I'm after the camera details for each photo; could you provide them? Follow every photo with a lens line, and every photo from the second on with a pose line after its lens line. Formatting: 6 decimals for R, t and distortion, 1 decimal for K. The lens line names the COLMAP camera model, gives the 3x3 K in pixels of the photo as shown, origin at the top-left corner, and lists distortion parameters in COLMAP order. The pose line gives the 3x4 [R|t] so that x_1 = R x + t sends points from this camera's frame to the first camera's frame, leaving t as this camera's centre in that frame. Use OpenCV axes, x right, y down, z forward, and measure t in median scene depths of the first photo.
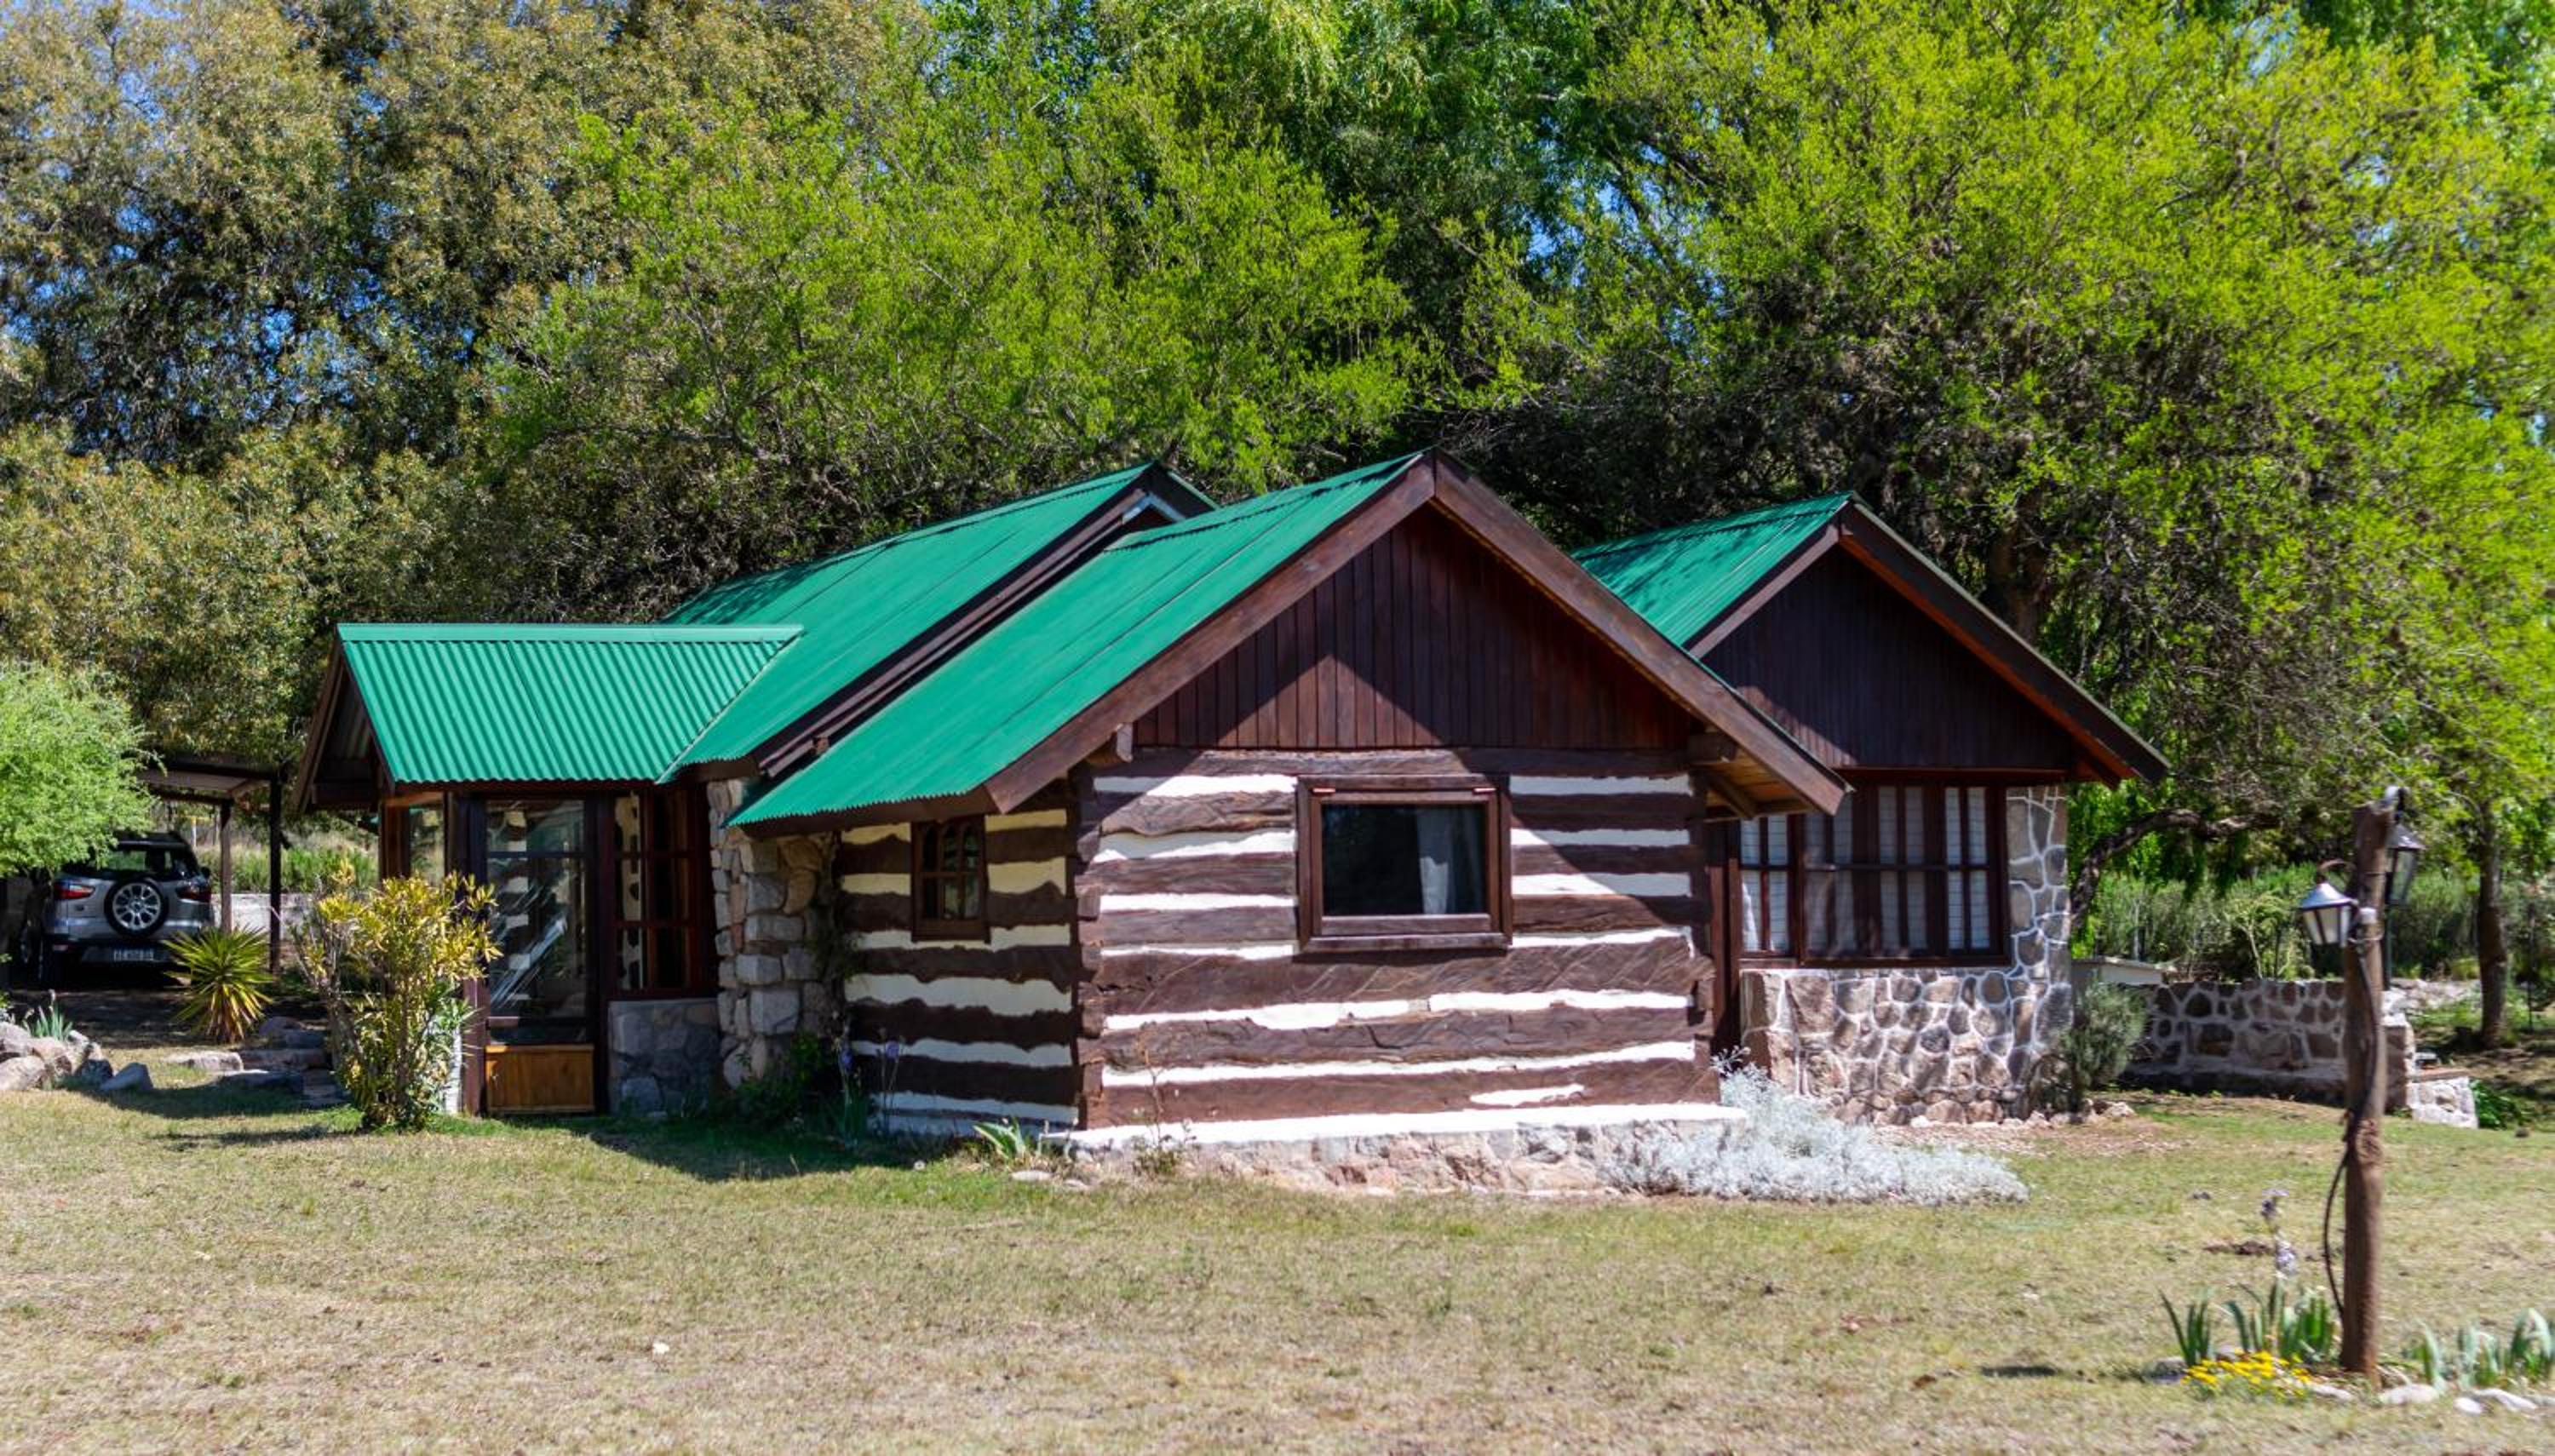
lens RADIAL K [[4632.4, 0, 1277.5], [0, 4632.4, 728.0], [0, 0, 1]] dist [-0.029349, -0.115132]
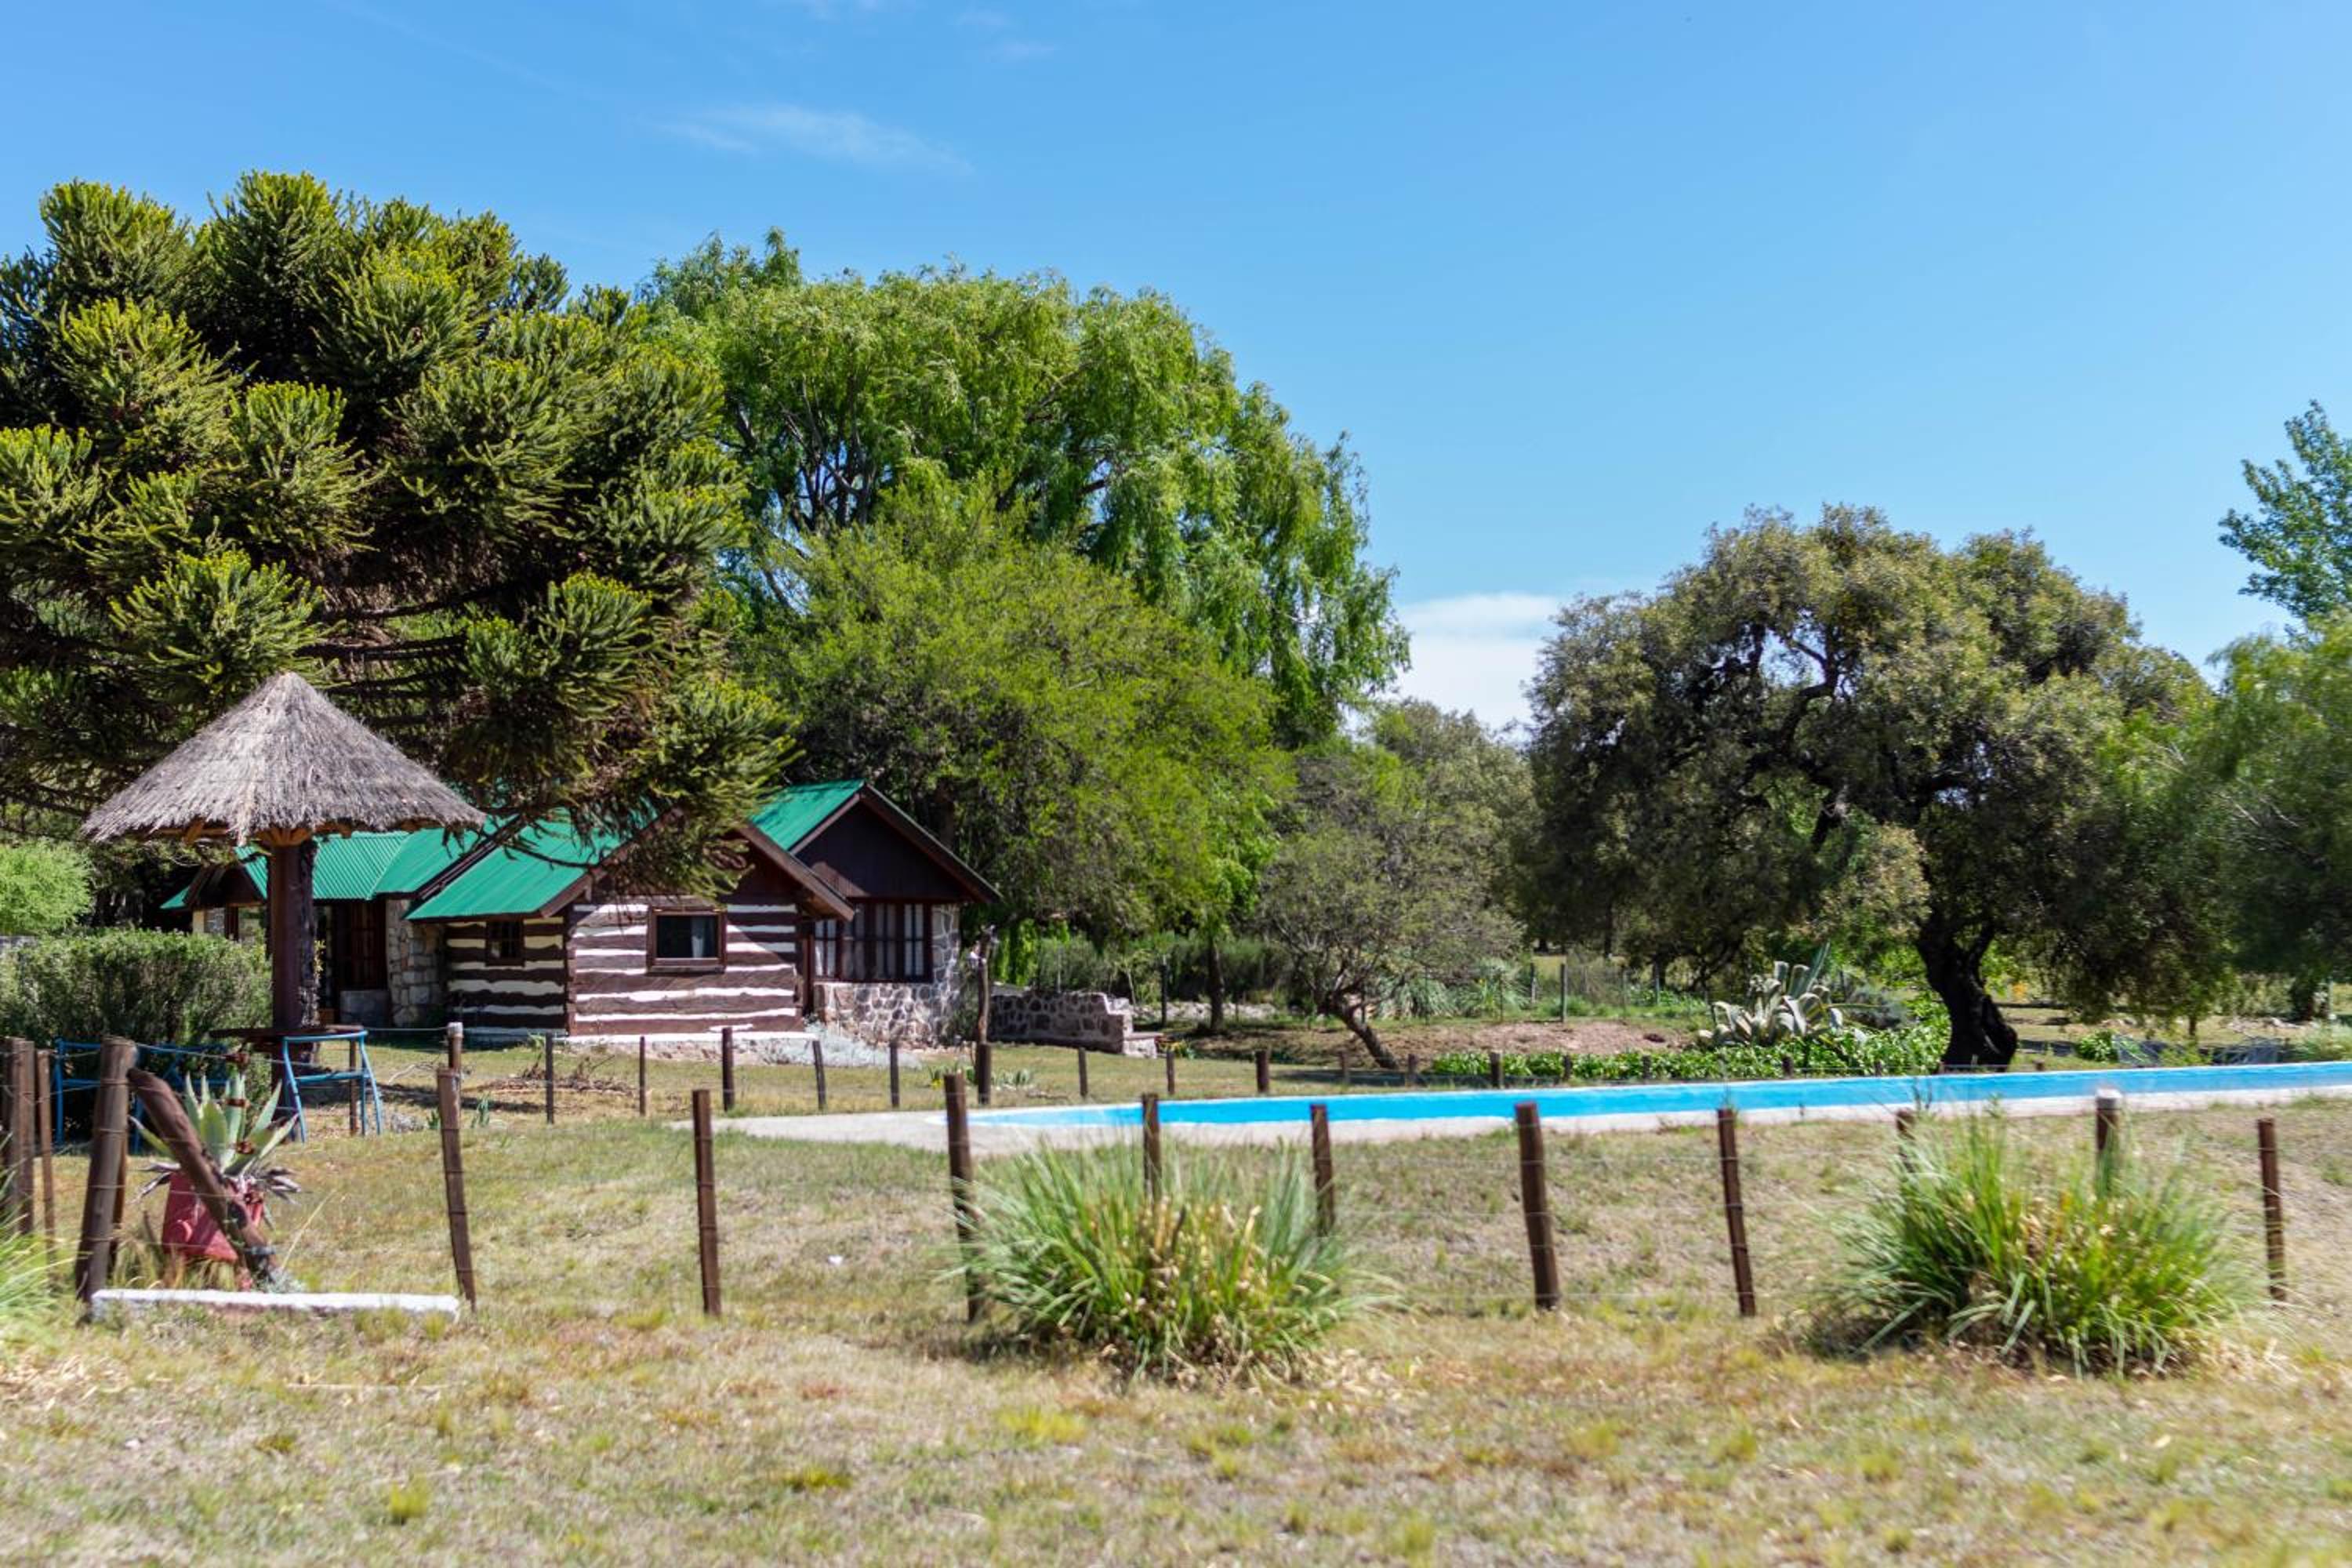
lens RADIAL K [[4361.1, 0, 1176.0], [0, 4361.1, 784.0], [0, 0, 1]] dist [-0.050202, -0.109683]
pose [[0.983476, 0.016767, 0.180262, -0.141942], [-0.016791, 0.999858, -0.001389, -0.057569], [-0.180259, -0.001661, 0.983618, -1.431069]]
